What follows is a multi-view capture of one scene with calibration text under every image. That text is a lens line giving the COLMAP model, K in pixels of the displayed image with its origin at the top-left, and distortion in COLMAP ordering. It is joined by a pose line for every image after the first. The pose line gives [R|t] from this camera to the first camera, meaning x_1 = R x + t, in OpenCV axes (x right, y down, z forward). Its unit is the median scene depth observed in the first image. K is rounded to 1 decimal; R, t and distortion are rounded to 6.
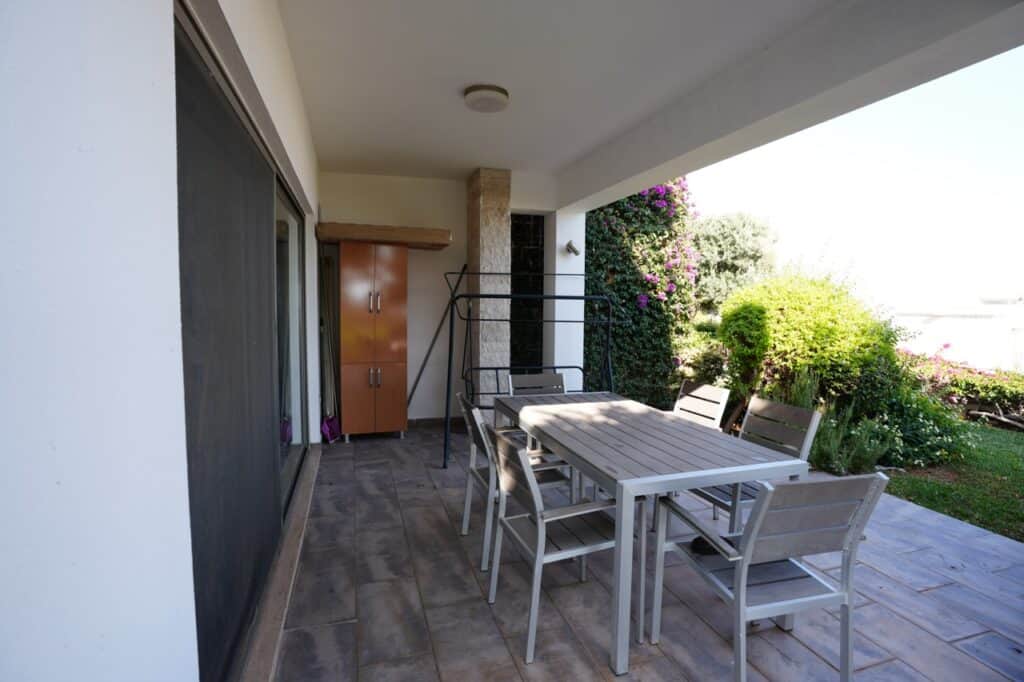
lens RADIAL K [[490.5, 0, 517.0], [0, 490.5, 345.9], [0, 0, 1]] dist [-0.021777, 0.000589]
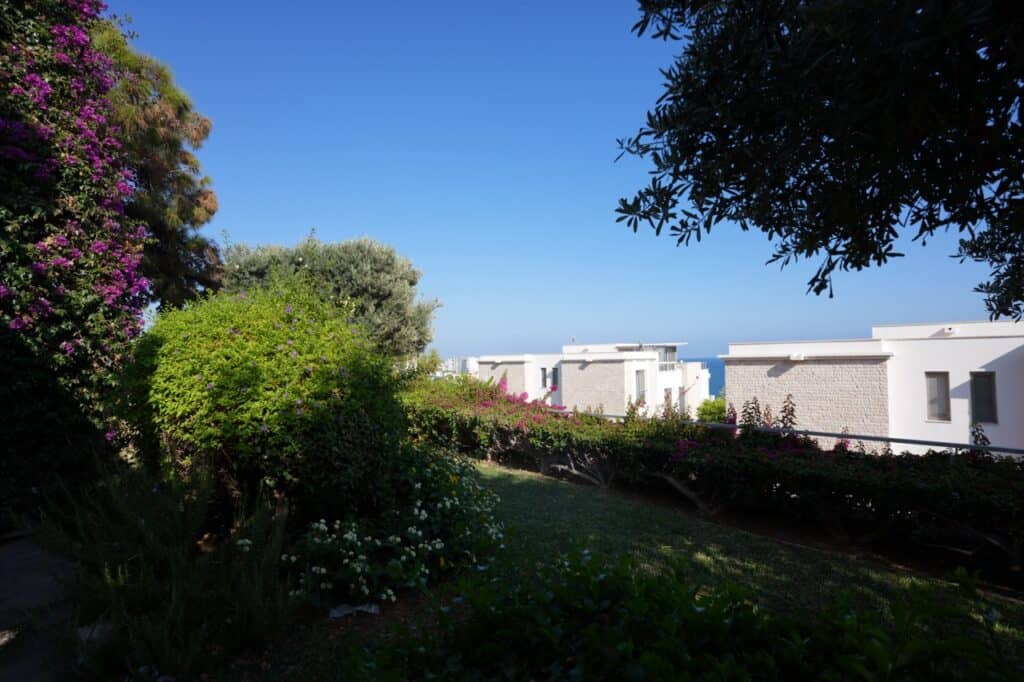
lens RADIAL K [[490.5, 0, 517.0], [0, 490.5, 345.9], [0, 0, 1]] dist [-0.021777, 0.000589]
pose [[0.861928, -0.007368, 0.506976, 0.459698], [0.065713, 0.993085, -0.097288, 0.007642], [-0.502754, 0.117170, 0.856452, 0.263962]]
